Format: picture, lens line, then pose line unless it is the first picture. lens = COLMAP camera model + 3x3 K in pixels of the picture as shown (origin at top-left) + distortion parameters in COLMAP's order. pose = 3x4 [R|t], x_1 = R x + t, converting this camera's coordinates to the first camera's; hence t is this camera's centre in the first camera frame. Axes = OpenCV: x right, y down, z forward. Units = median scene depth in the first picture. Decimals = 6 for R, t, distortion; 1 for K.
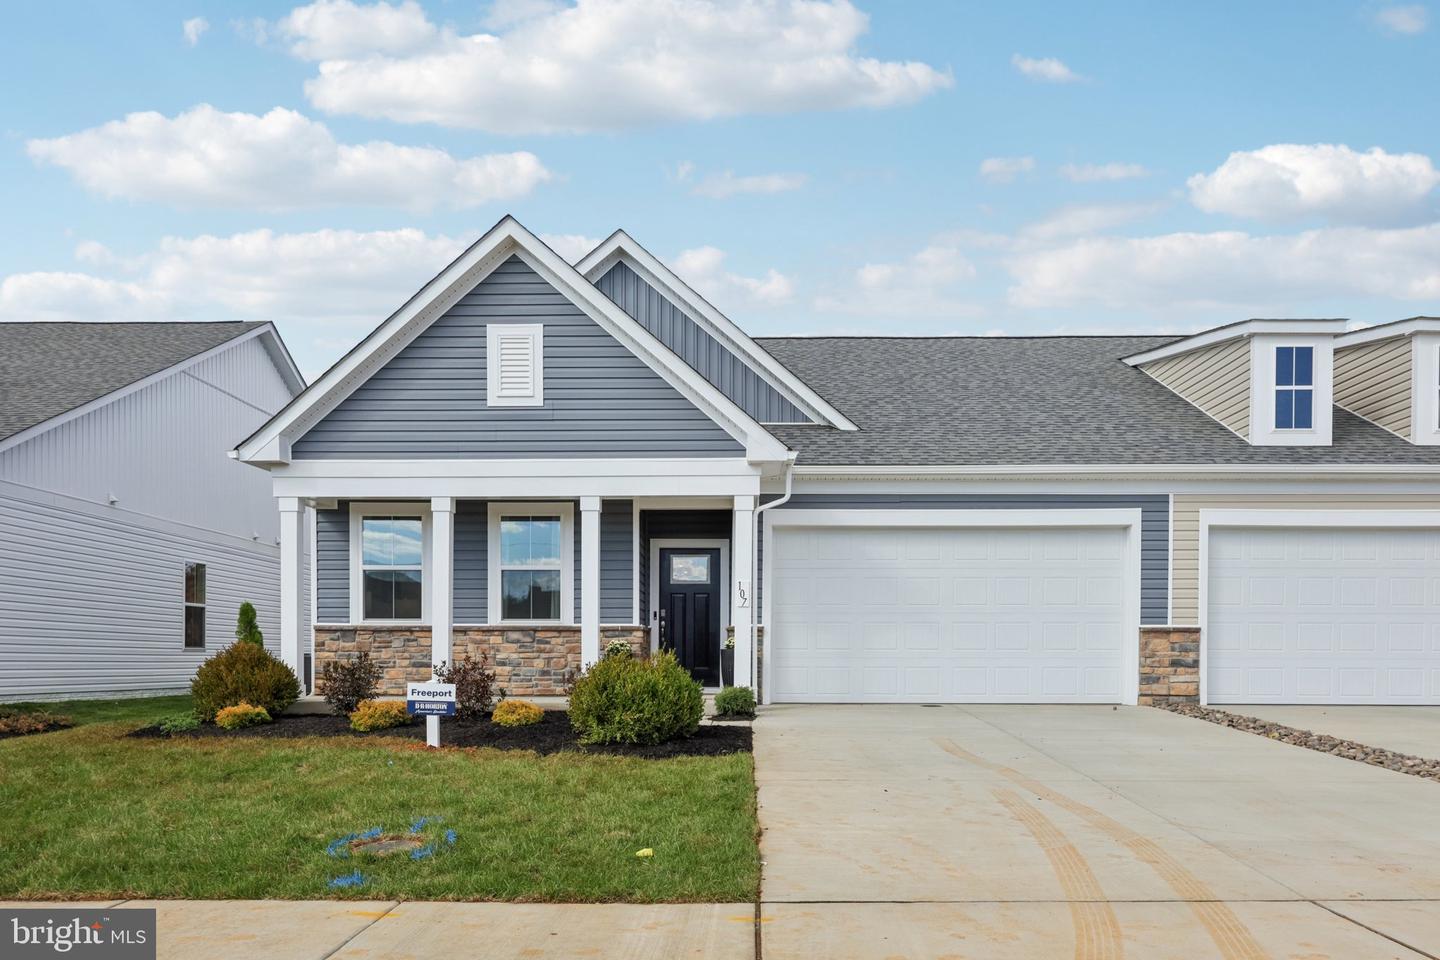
lens RADIAL K [[1049.5, 0, 720.4], [0, 1049.5, 486.9], [0, 0, 1]] dist [0.013811, -0.001865]
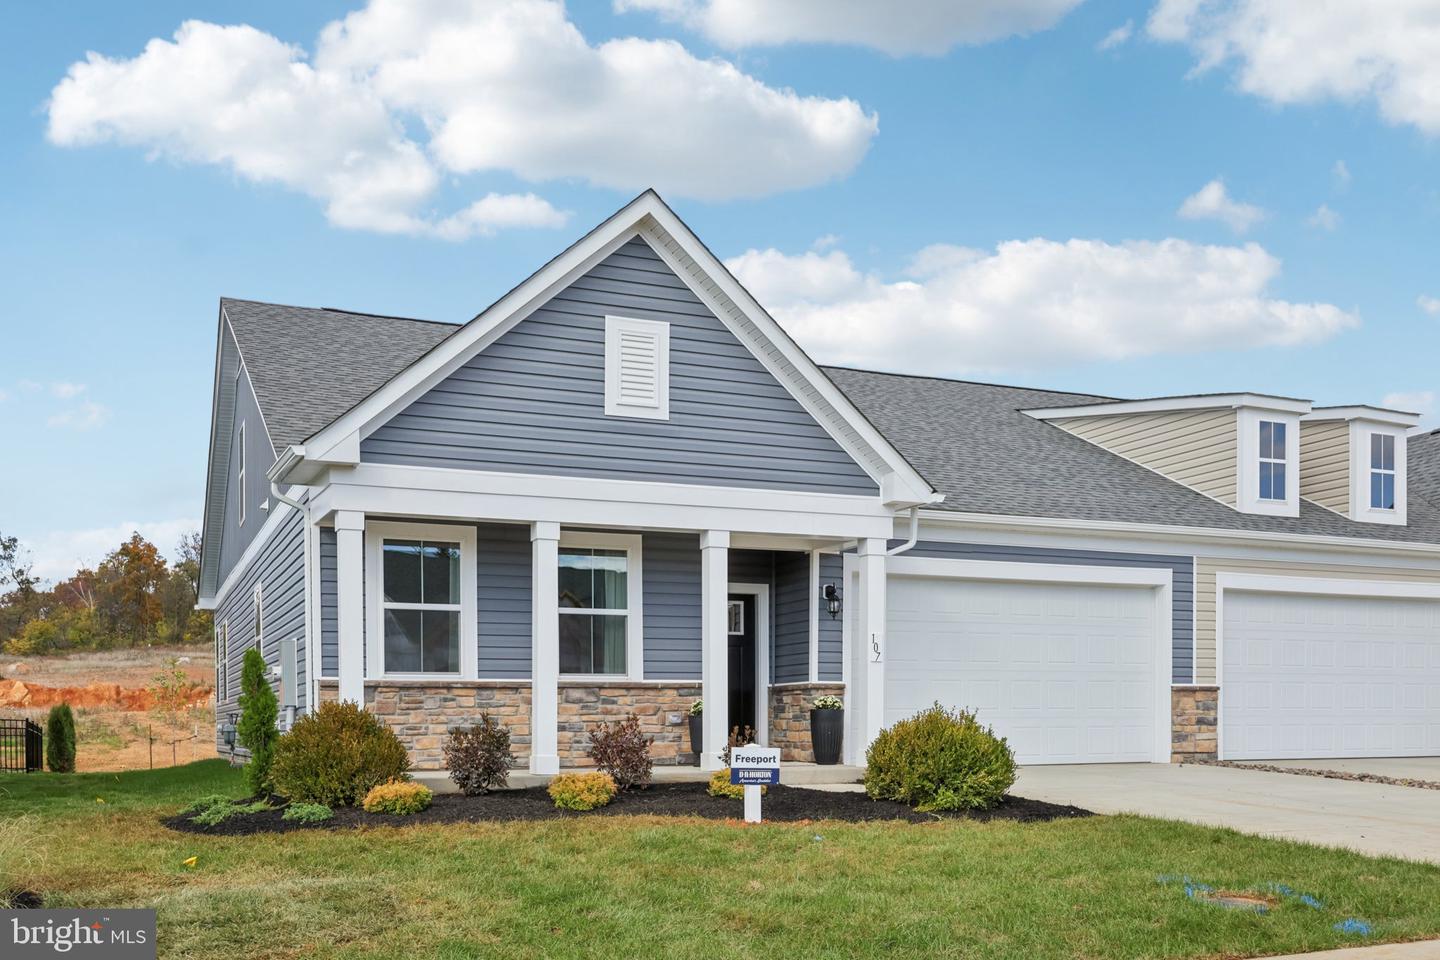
lens RADIAL K [[1348.7, 0, 713.7], [0, 1348.7, 492.6], [0, 0, 1]] dist [0.019753, 0.000000]
pose [[0.903023, 0.063915, 0.424811, -0.568989], [-0.060020, 0.997942, -0.022560, 0.002783], [-0.425379, -0.005125, 0.905001, 0.005933]]
